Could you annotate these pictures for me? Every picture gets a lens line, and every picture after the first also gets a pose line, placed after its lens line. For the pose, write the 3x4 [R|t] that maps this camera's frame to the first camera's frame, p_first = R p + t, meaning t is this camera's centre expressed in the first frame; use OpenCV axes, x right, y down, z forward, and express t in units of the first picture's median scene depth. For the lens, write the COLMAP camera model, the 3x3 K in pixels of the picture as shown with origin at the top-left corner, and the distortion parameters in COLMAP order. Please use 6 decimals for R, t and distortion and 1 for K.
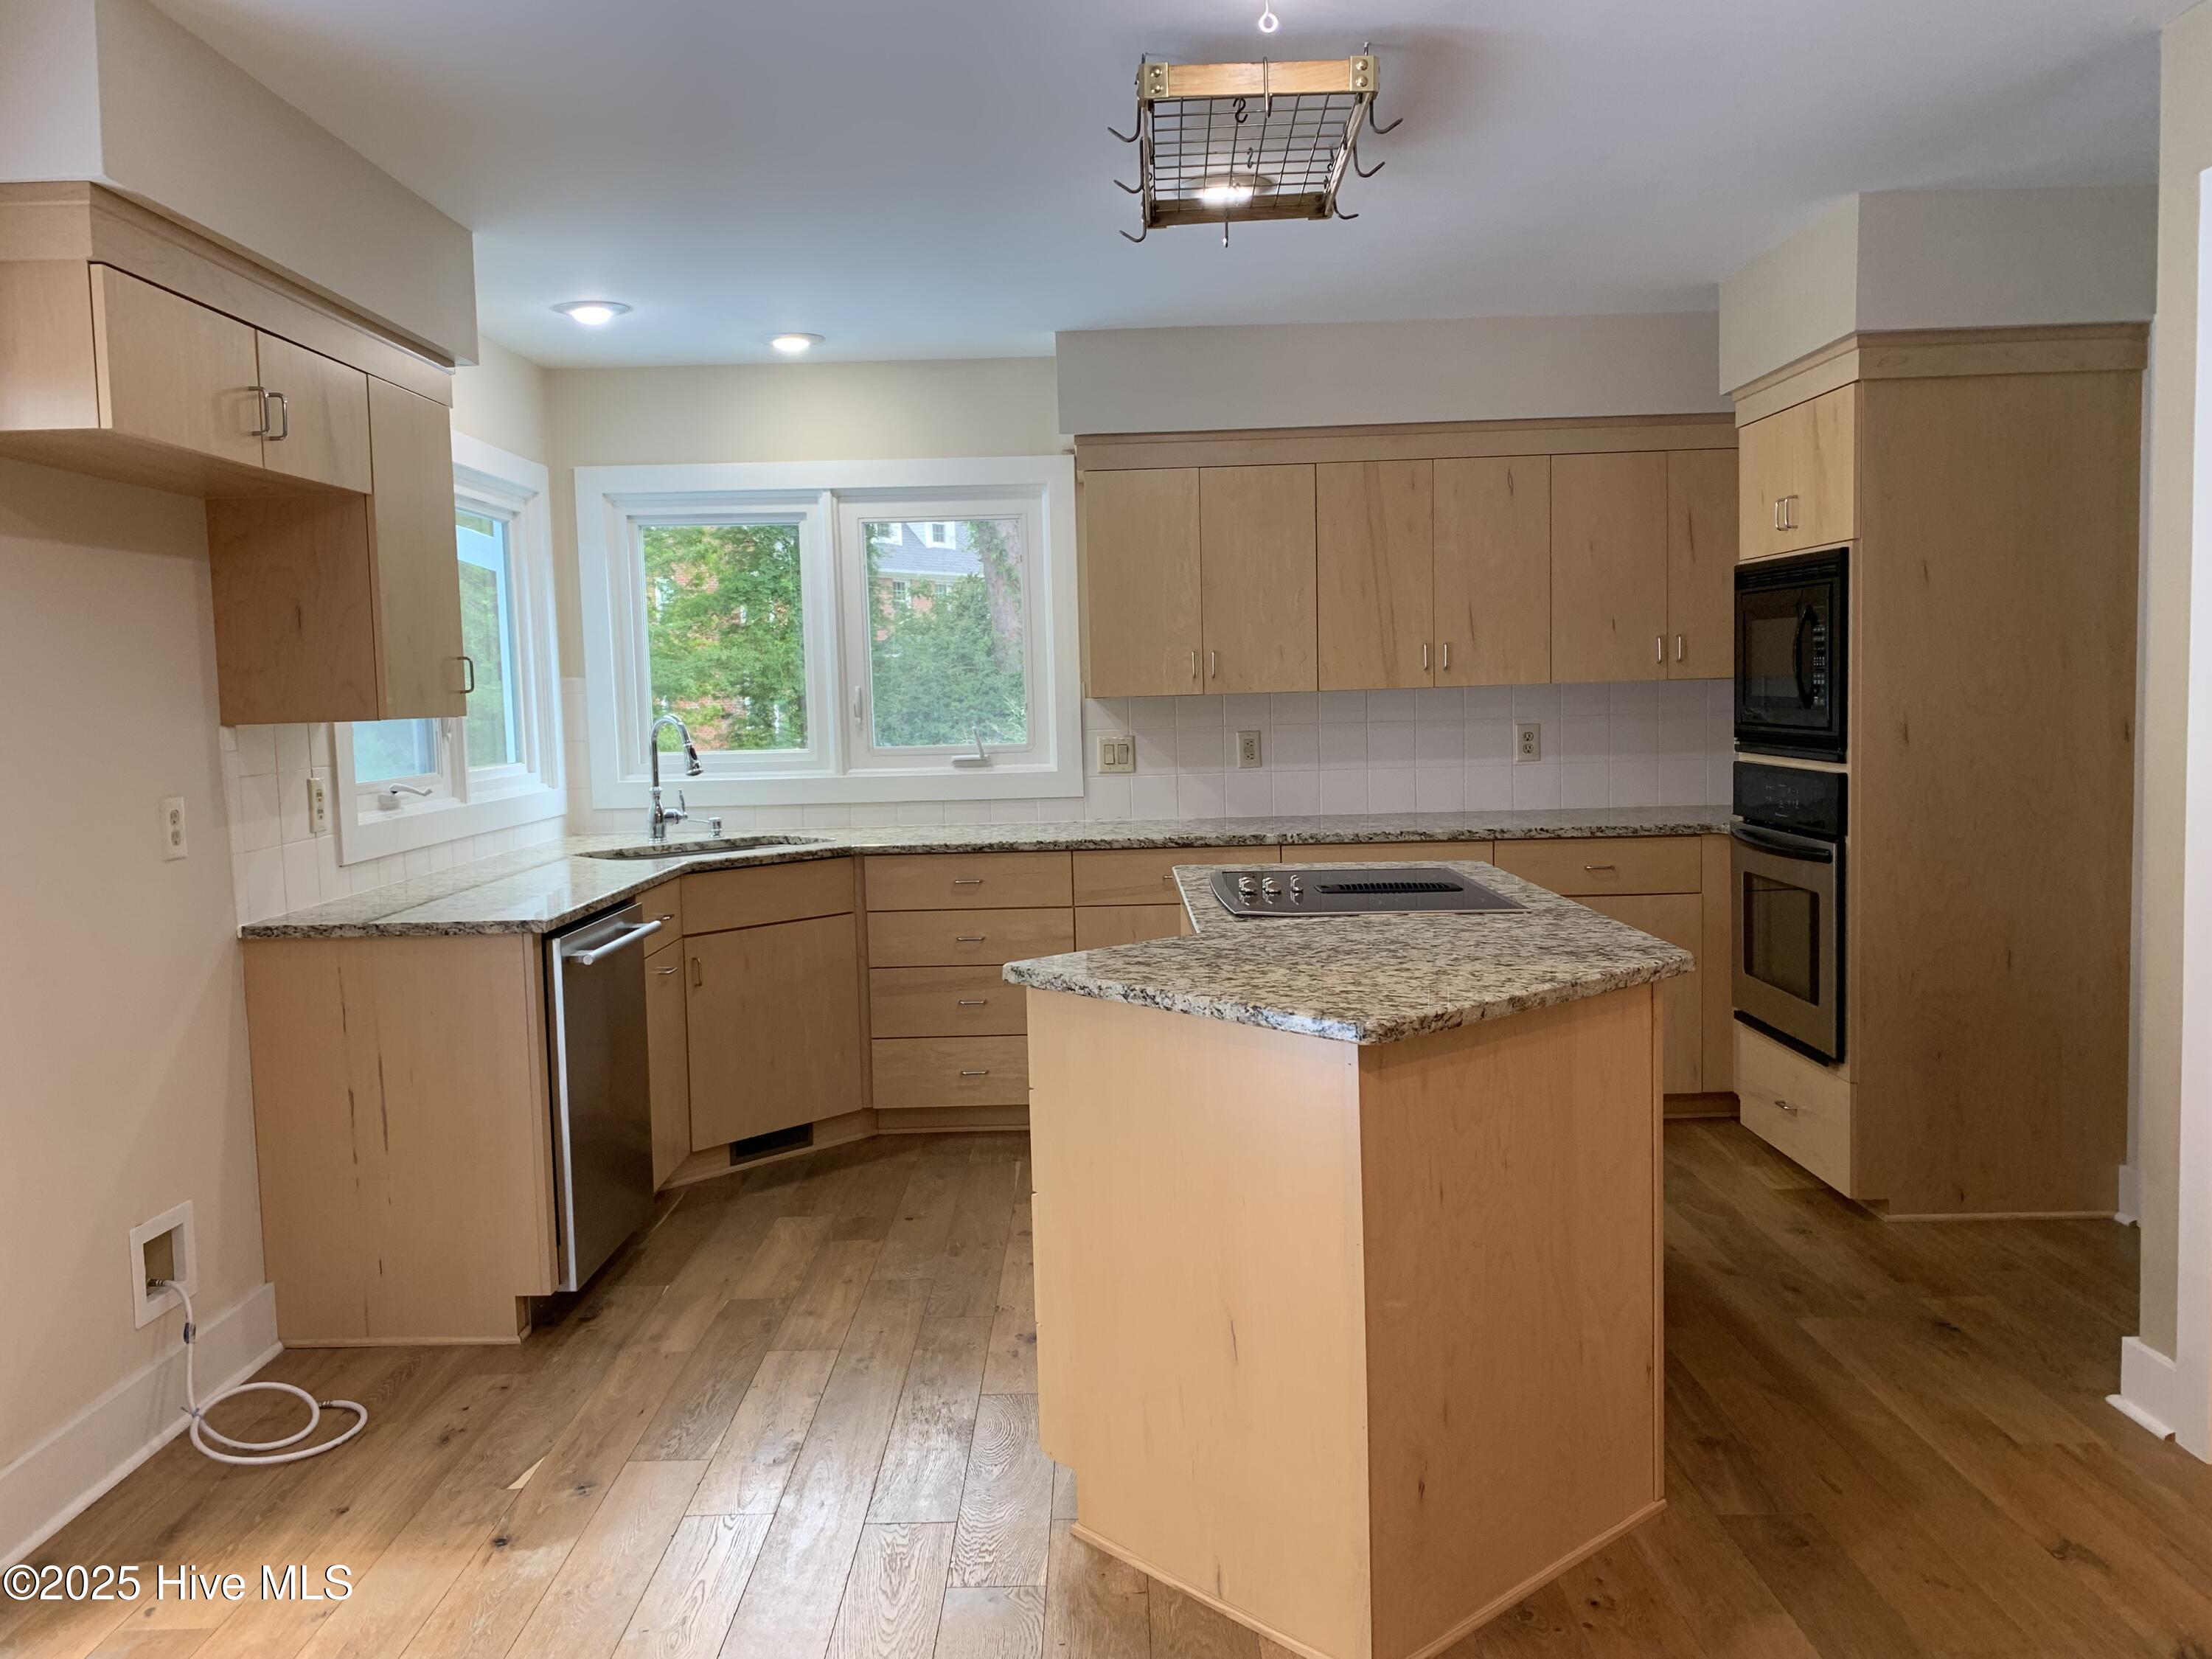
lens RADIAL K [[1667.9, 0, 1104.5], [0, 1667.9, 827.4], [0, 0, 1]] dist [0.025544, -0.039314]
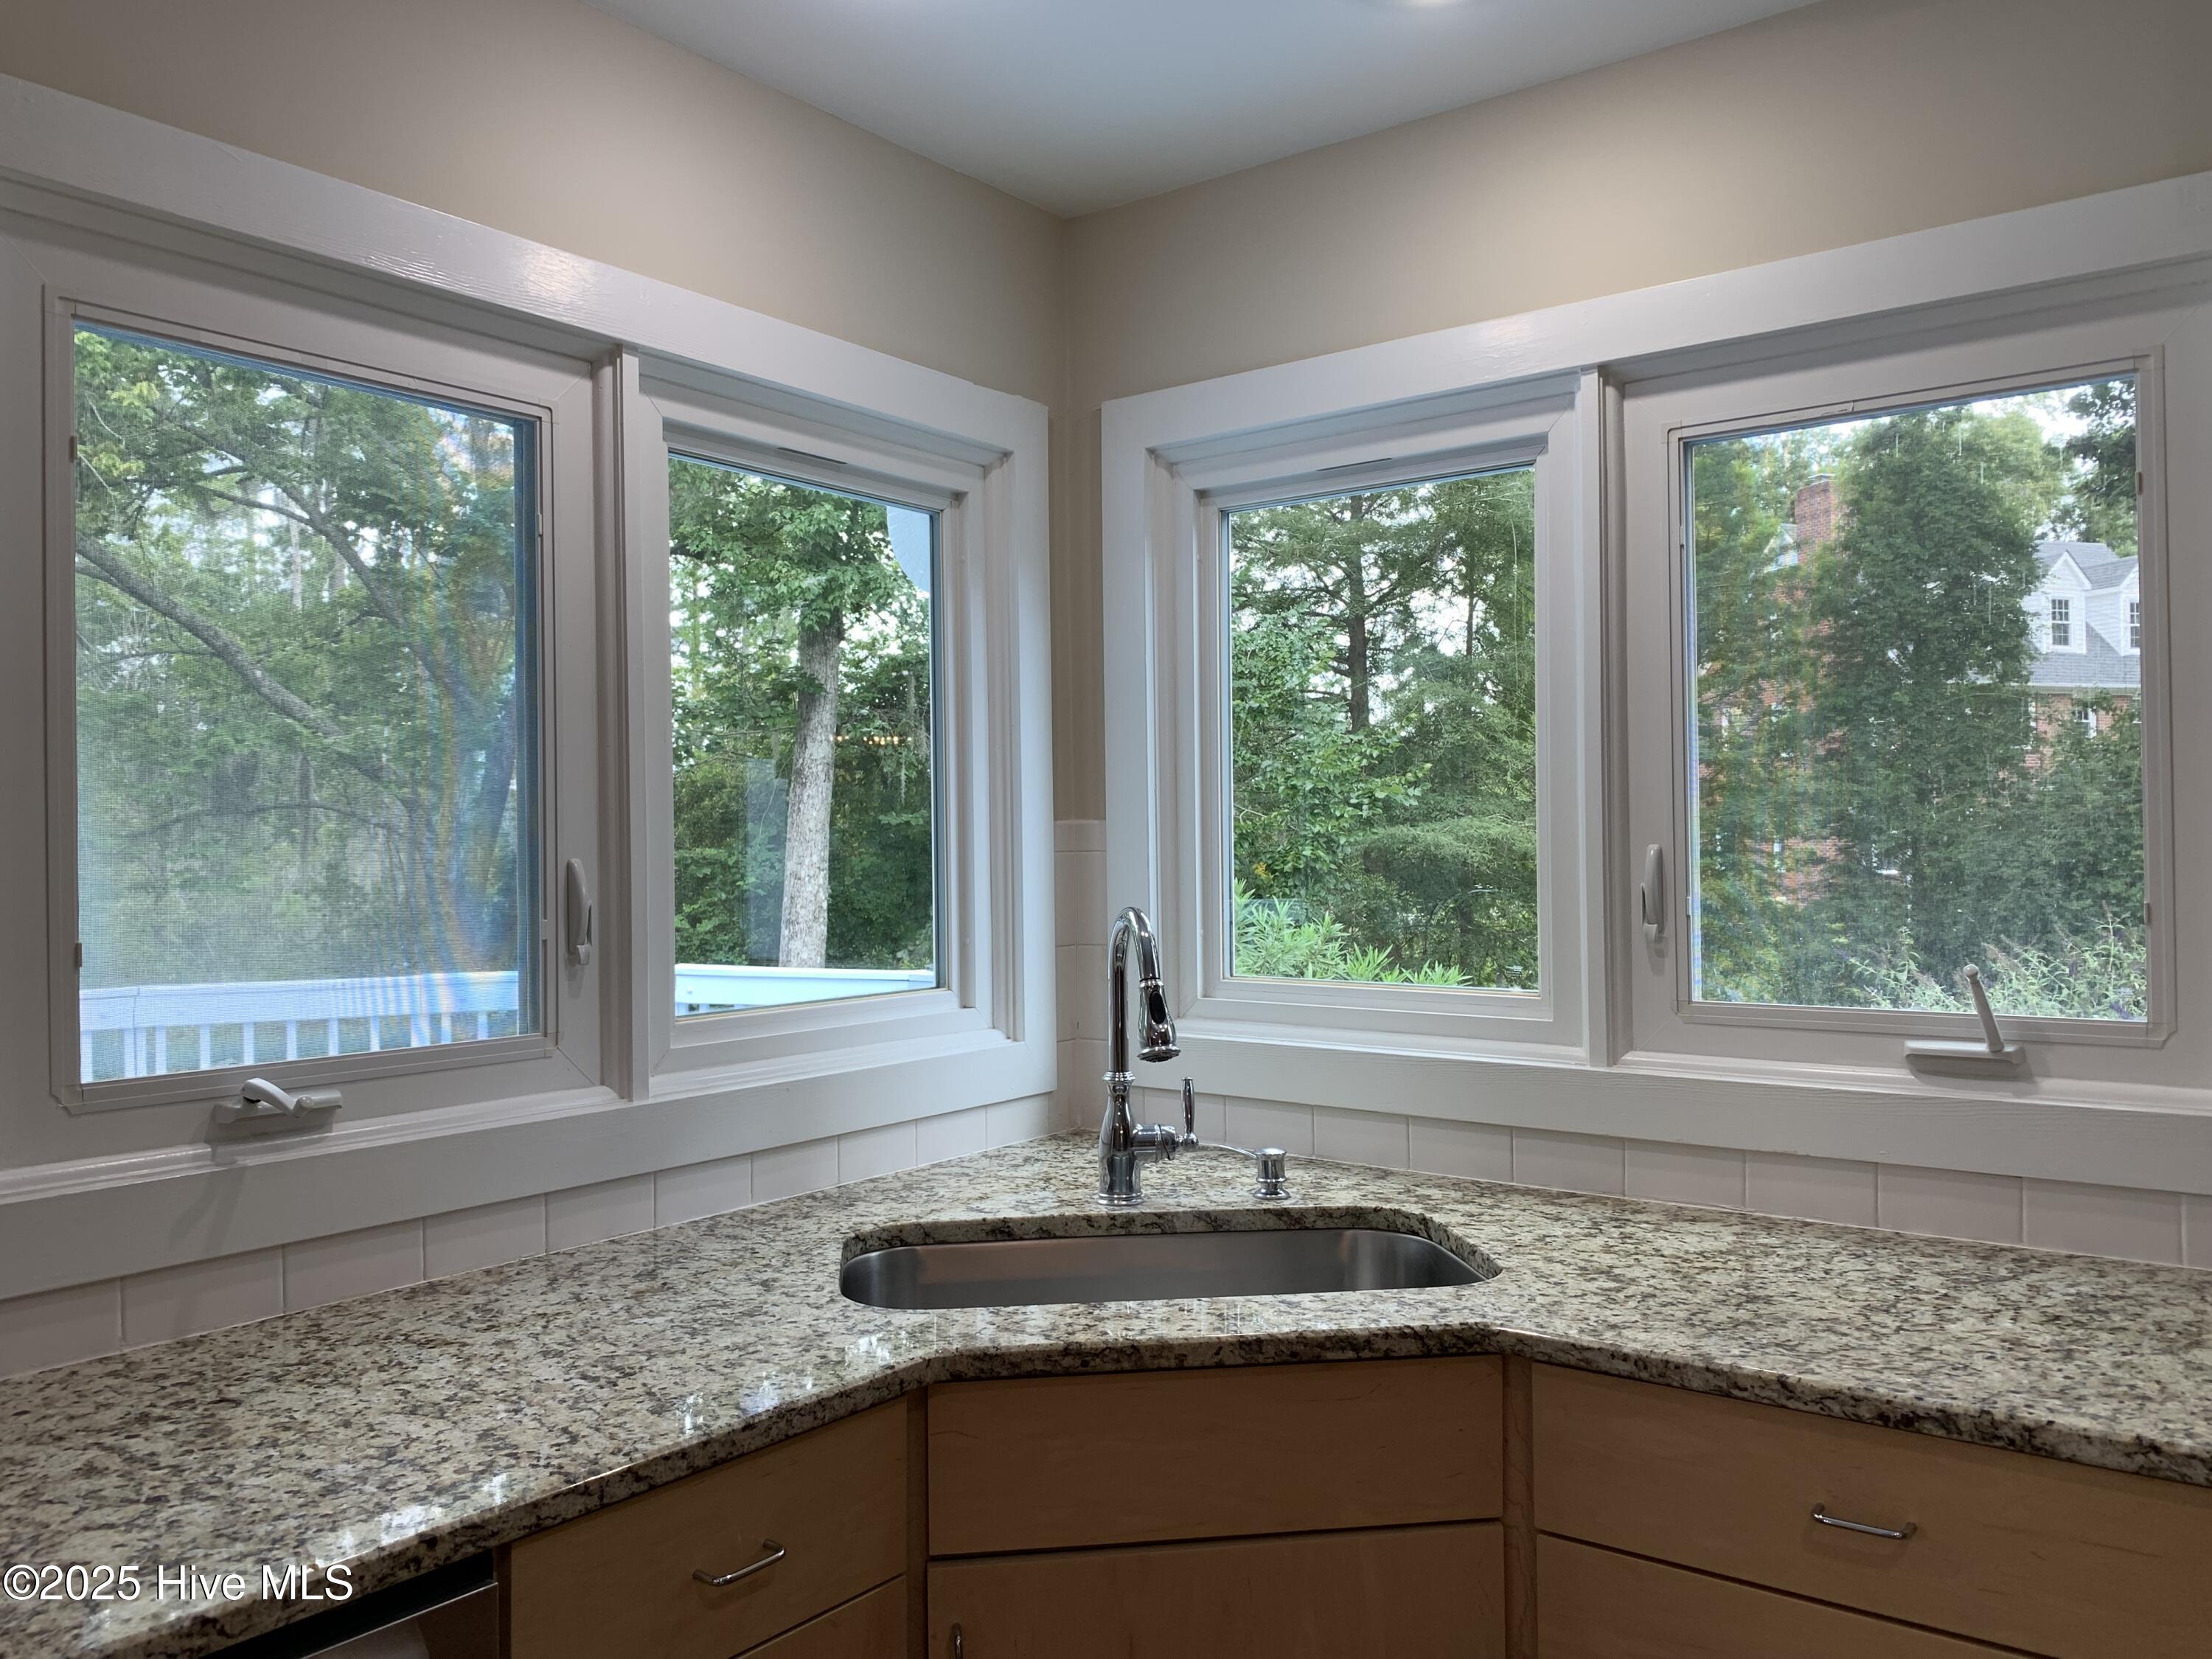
lens RADIAL K [[1667.9, 0, 1102.0], [0, 1667.9, 838.9], [0, 0, 1]] dist [0.025544, -0.039314]
pose [[0.791536, 0.013745, -0.610967, -0.007864], [-0.058681, 0.996837, -0.053599, -0.057070], [0.608298, 0.078278, 0.789839, 0.606049]]
